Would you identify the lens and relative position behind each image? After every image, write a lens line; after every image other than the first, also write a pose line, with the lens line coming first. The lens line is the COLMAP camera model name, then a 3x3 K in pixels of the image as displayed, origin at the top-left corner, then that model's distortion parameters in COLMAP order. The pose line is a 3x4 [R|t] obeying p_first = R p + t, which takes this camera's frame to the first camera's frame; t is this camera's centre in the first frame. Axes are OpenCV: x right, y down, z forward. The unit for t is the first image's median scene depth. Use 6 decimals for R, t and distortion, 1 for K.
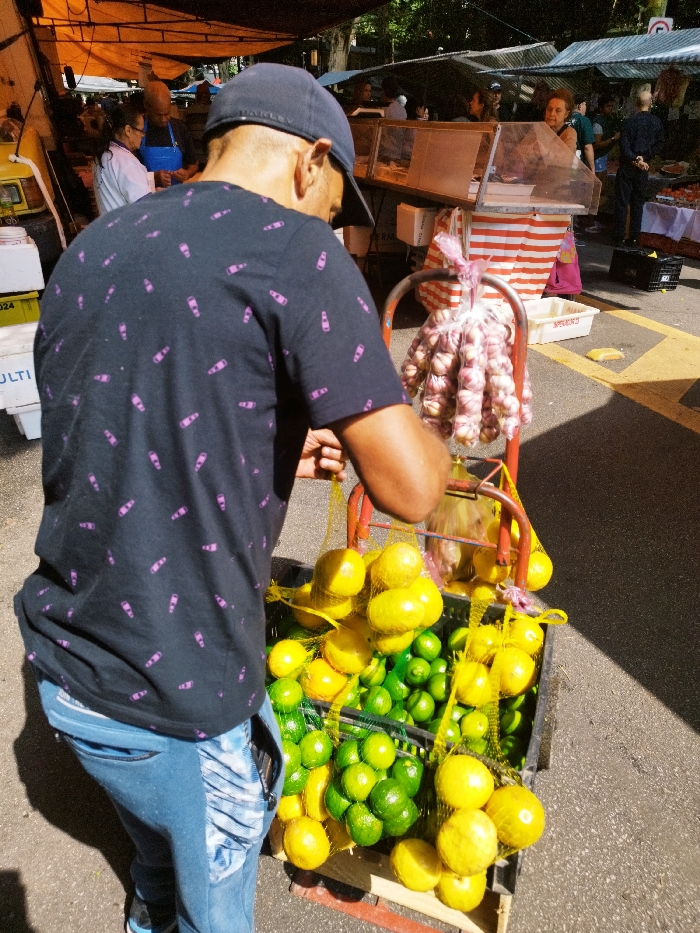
lens RADIAL K [[643.0, 0, 351.0], [0, 643.0, 466.9], [0, 0, 1]] dist [0.005573, -0.008222]
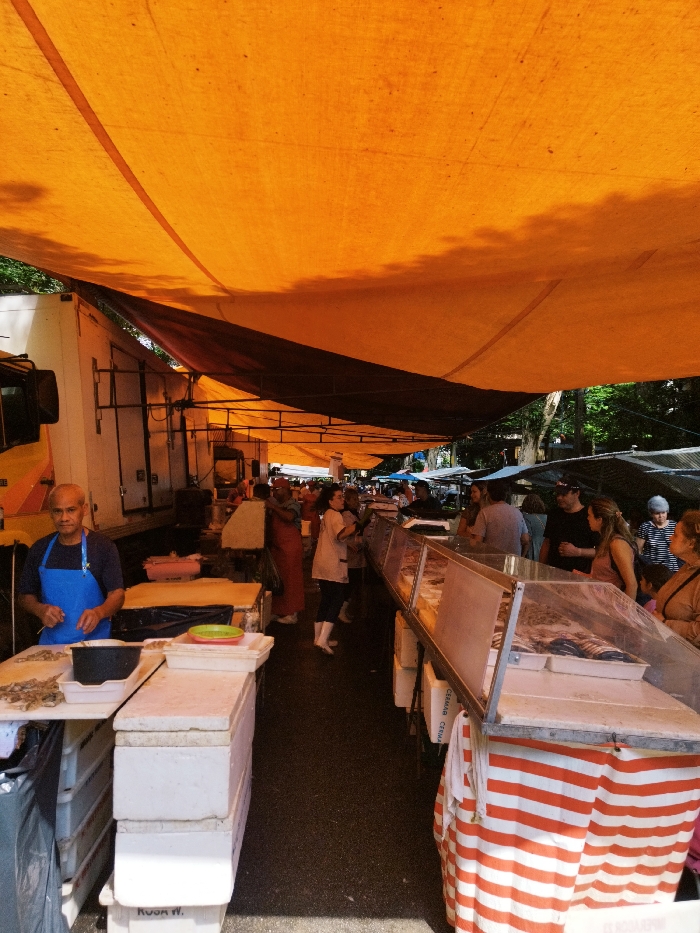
lens RADIAL K [[643.0, 0, 349.9], [0, 643.0, 467.2], [0, 0, 1]] dist [0.005573, -0.008222]
pose [[0.945844, 0.014025, -0.324319, 0.220468], [-0.178716, 0.856529, -0.484169, -0.267047], [0.270998, 0.515909, 0.812649, 0.383788]]
